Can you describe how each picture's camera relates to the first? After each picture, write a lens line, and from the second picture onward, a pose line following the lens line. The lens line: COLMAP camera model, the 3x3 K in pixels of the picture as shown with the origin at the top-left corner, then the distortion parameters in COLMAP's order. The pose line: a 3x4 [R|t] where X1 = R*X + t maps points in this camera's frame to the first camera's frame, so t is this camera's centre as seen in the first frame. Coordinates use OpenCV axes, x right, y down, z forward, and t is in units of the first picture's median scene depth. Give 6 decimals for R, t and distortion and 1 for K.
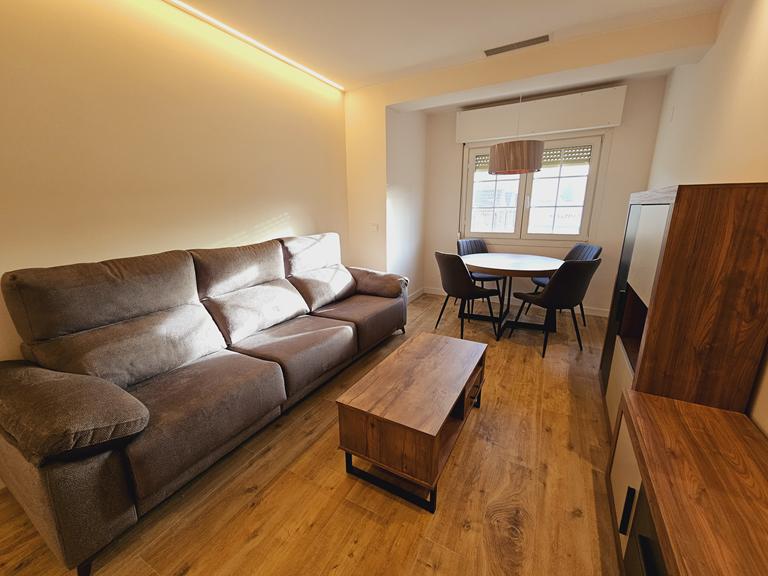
lens RADIAL K [[315.3, 0, 377.3], [0, 315.3, 288.8], [0, 0, 1]] dist [0.000608, -0.000108]
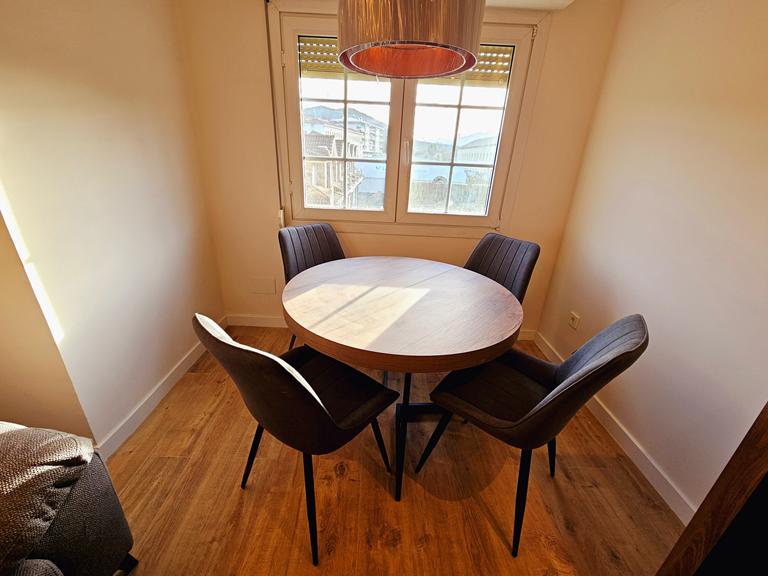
lens RADIAL K [[315.3, 0, 377.3], [0, 315.3, 288.8], [0, 0, 1]] dist [0.000608, -0.000108]
pose [[0.873804, -0.139379, 0.465876, 0.289790], [0.068892, 0.983862, 0.165134, -0.257089], [-0.481374, -0.112200, 0.869305, 0.980166]]
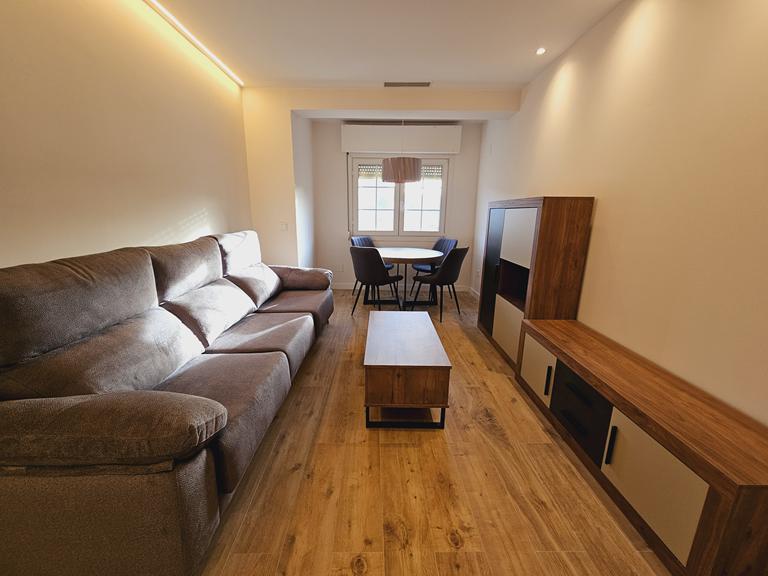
lens RADIAL K [[315.3, 0, 377.3], [0, 315.3, 288.8], [0, 0, 1]] dist [0.000608, -0.000108]
pose [[0.870973, -0.095593, 0.481941, -0.427049], [0.101258, 0.994757, 0.014314, 0.038778], [-0.480783, 0.036334, 0.876087, -0.050754]]
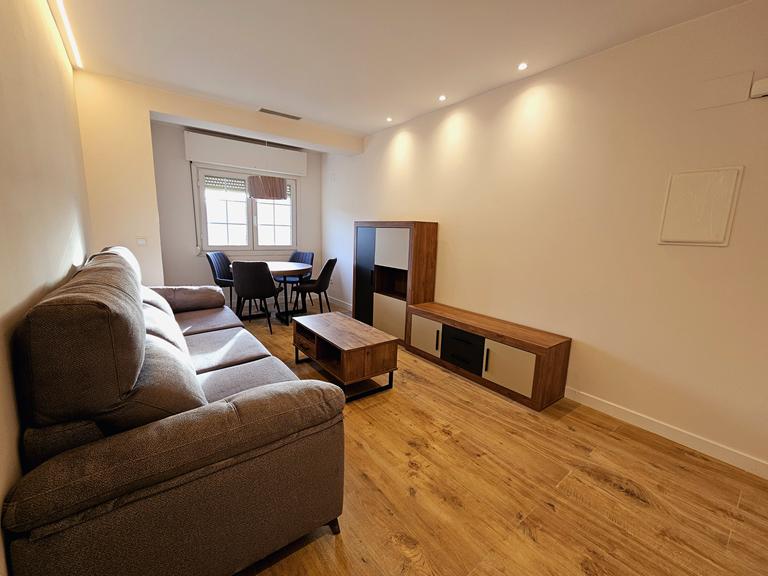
lens RADIAL K [[325.3, 0, 376.5], [0, 325.3, 288.0], [0, 0, 1]] dist [-0.000197, -0.000090]
pose [[0.400143, -0.134047, 0.906596, -0.968222], [0.189951, 0.979894, 0.061046, -0.001213], [-0.896551, 0.147782, 0.417560, 0.122143]]
